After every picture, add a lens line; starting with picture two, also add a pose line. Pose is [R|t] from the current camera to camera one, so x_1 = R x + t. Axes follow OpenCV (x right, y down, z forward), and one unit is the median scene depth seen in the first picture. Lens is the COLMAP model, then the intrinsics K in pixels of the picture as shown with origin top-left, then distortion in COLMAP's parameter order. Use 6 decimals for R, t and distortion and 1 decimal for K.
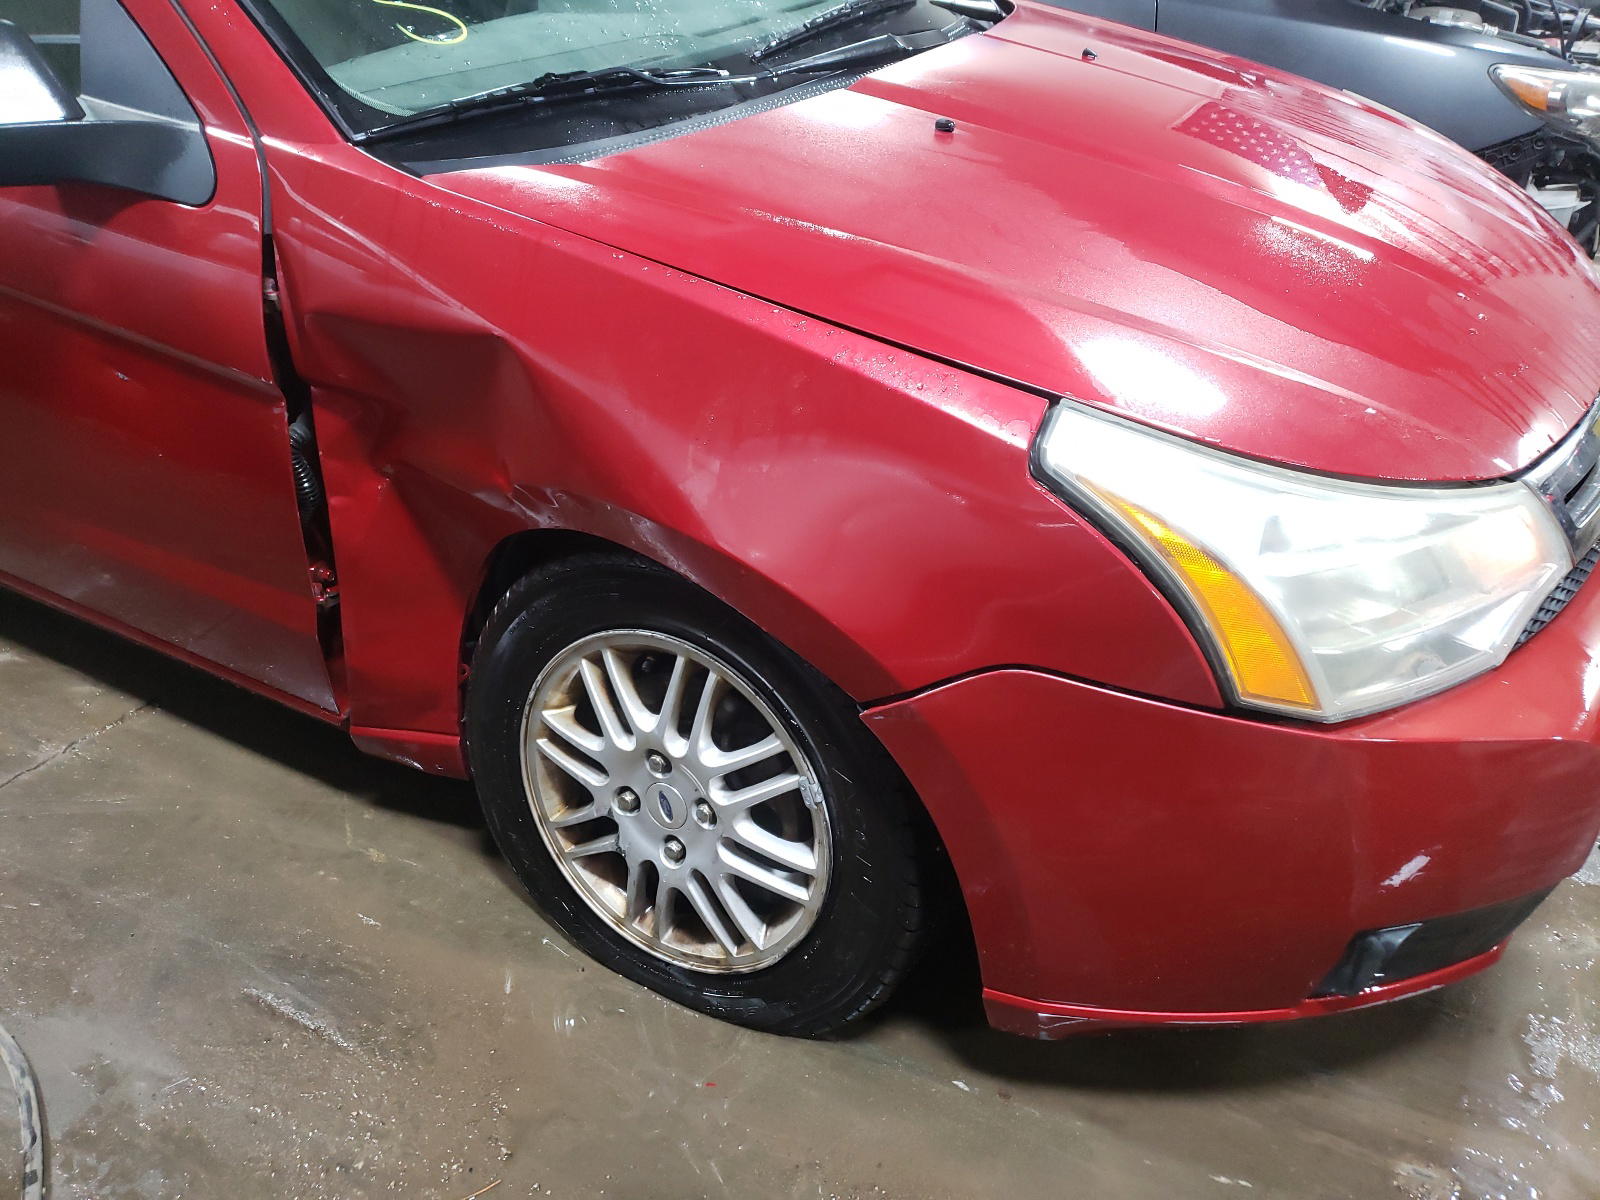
lens RADIAL K [[1252.3, 0, 800.0], [0, 1252.3, 600.0], [0, 0, 1]] dist [0.010146, 0.005226]
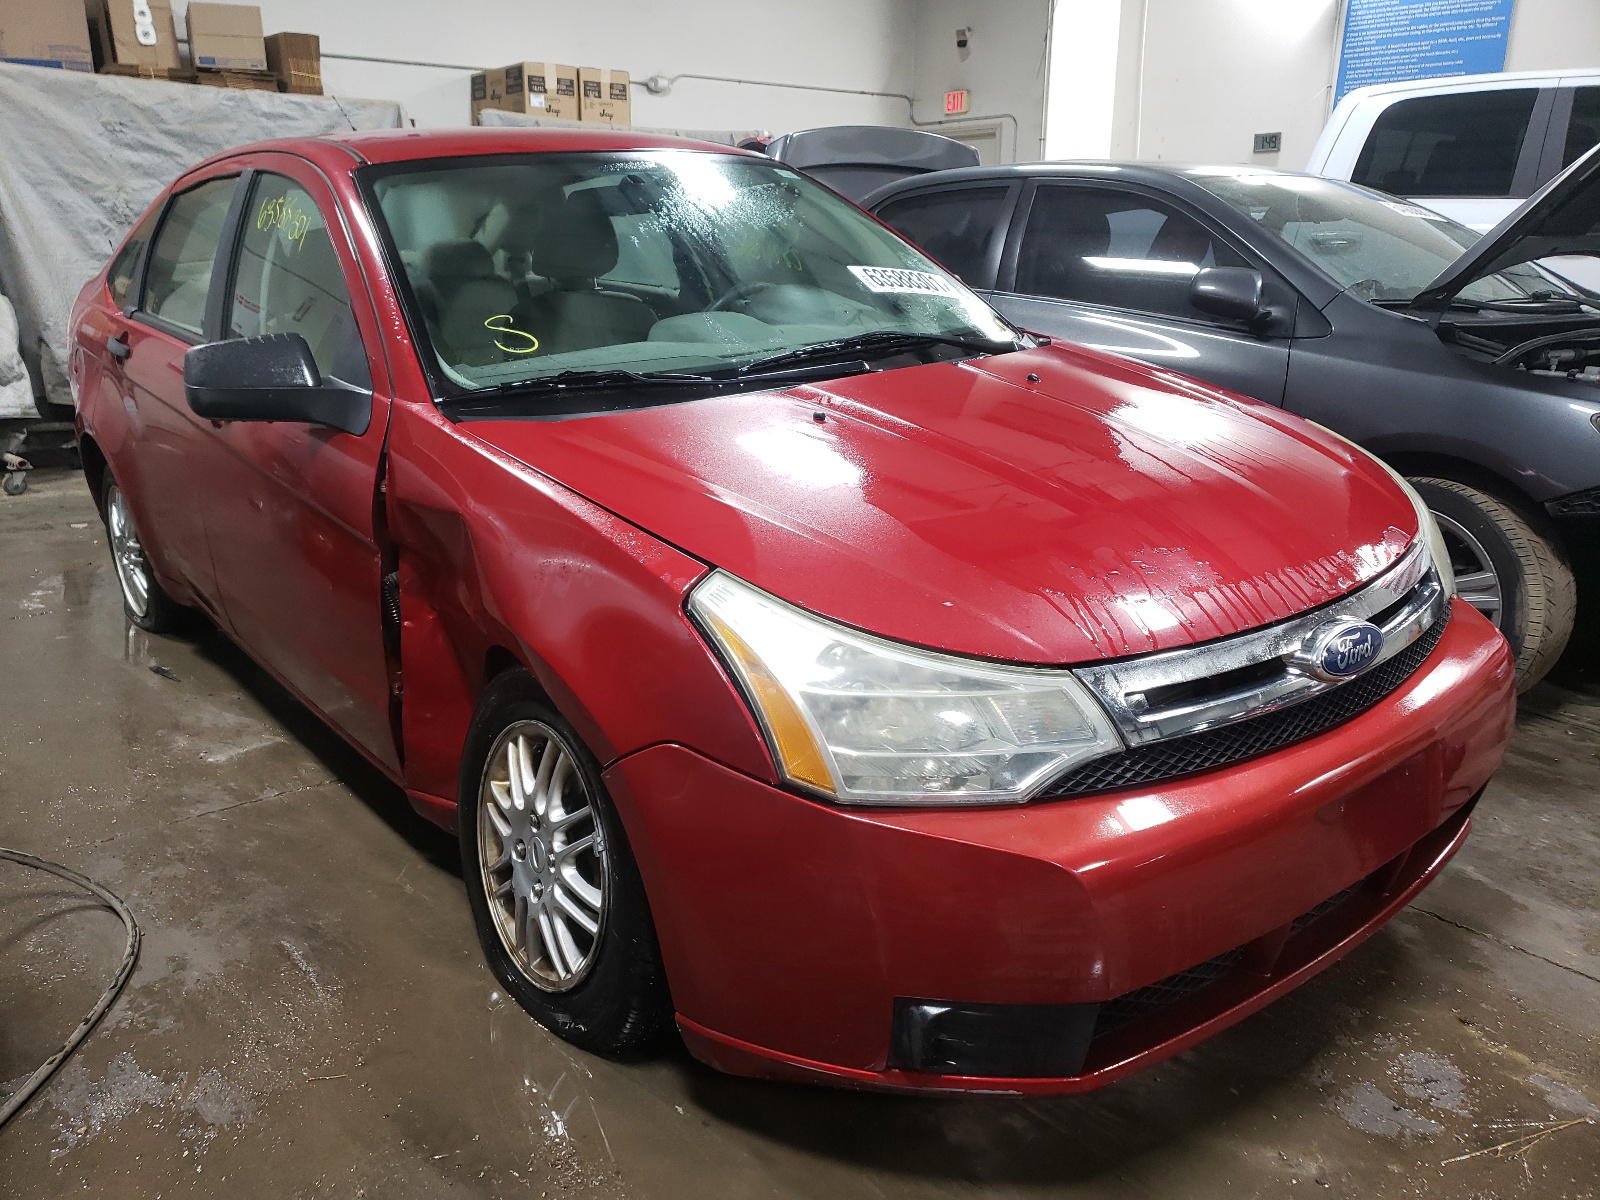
lens RADIAL K [[1280.7, 0, 800.0], [0, 1280.7, 600.0], [0, 0, 1]] dist [-0.008895, -0.008734]
pose [[0.925724, 0.097193, -0.365498, 0.672236], [-0.187224, 0.957459, -0.219589, 0.153947], [0.328607, 0.271709, 0.904539, -0.279314]]
